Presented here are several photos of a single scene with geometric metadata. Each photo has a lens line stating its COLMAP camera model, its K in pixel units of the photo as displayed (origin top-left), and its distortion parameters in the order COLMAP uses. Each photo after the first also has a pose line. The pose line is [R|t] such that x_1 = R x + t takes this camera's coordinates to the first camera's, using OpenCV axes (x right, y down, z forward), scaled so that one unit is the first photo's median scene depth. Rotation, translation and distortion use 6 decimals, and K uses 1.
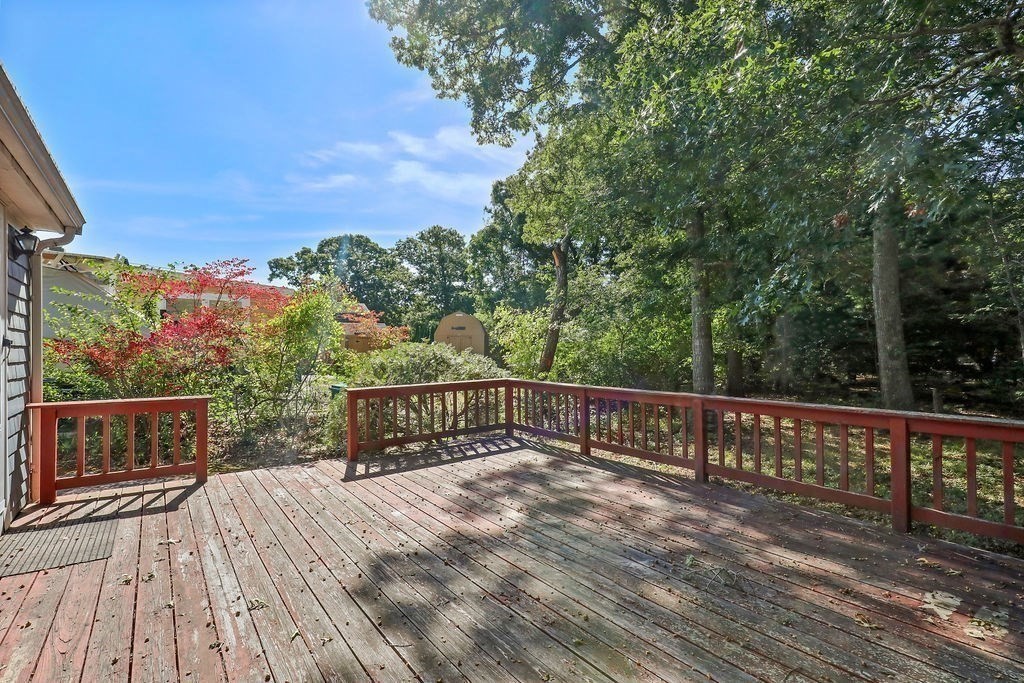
lens RADIAL K [[472.3, 0, 506.0], [0, 472.3, 347.6], [0, 0, 1]] dist [0.001188, 0.000110]
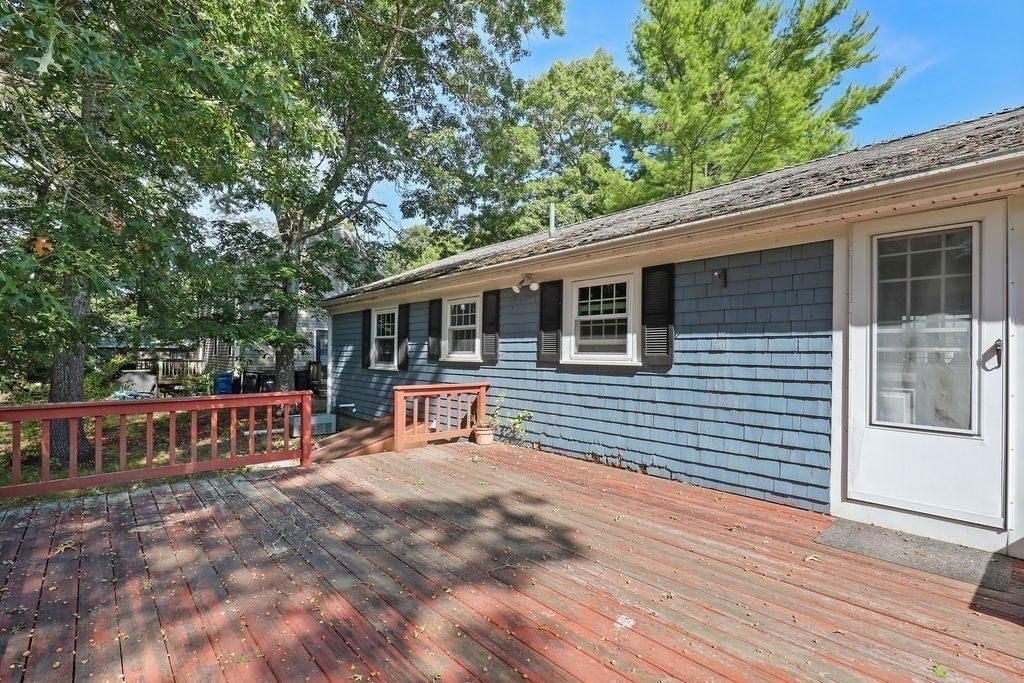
lens RADIAL K [[463.9, 0, 515.3], [0, 463.9, 352.4], [0, 0, 1]] dist [0.000888, 0.000733]
pose [[-0.996012, -0.004276, -0.089113, -0.031003], [-0.003650, 0.999968, -0.007188, 0.008094], [0.089141, -0.006834, -0.995996, 1.616638]]
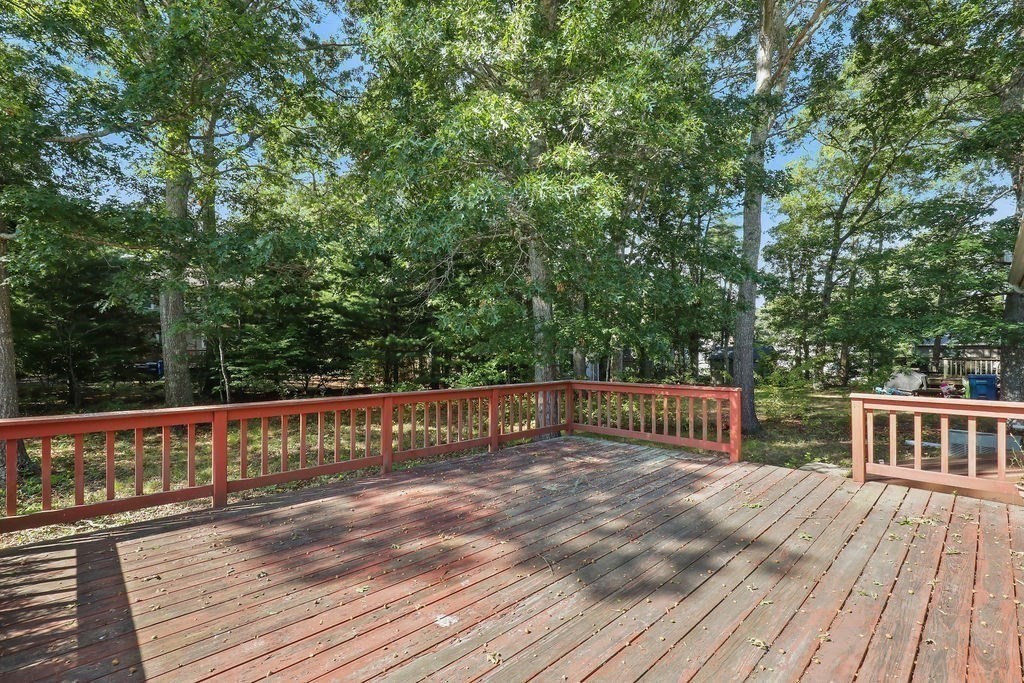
lens RADIAL K [[467.5, 0, 525.7], [0, 467.5, 351.6], [0, 0, 1]] dist [-0.001572, 0.000097]
pose [[-0.149344, 0.004407, 0.988775, -0.864656], [0.000806, 0.999990, -0.004335, 0.009480], [-0.988785, 0.000150, -0.149346, 1.018912]]
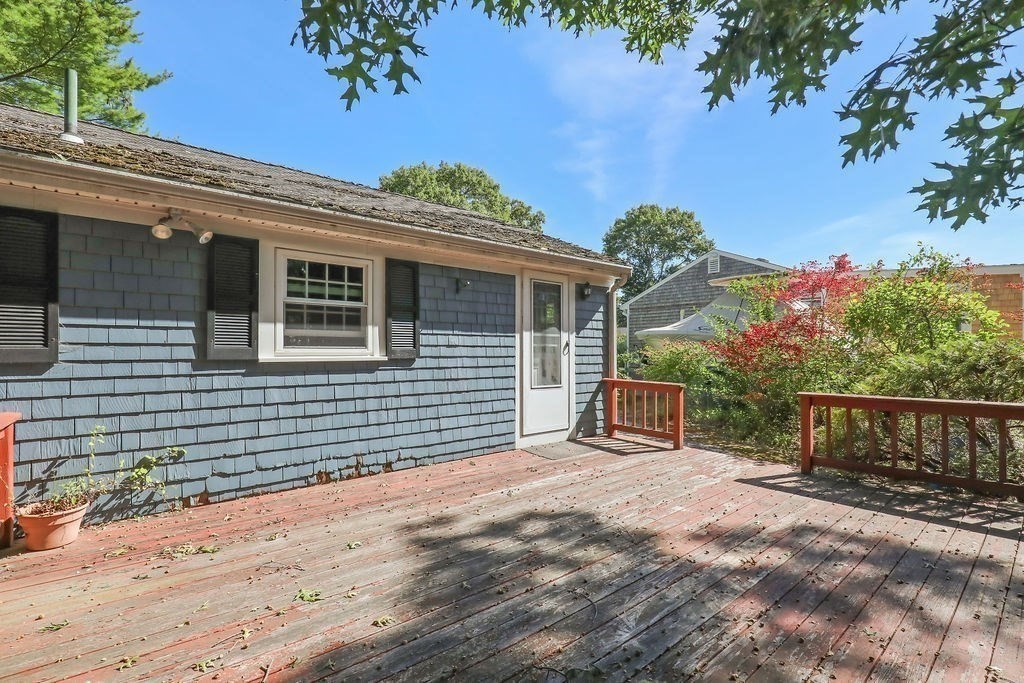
lens RADIAL K [[463.9, 0, 515.3], [0, 463.9, 352.4], [0, 0, 1]] dist [0.000888, 0.000733]
pose [[0.044107, 0.011465, -0.998961, 0.776871], [0.001798, 0.999932, 0.011555, -0.000261], [0.999025, -0.002306, 0.044083, 0.616808]]
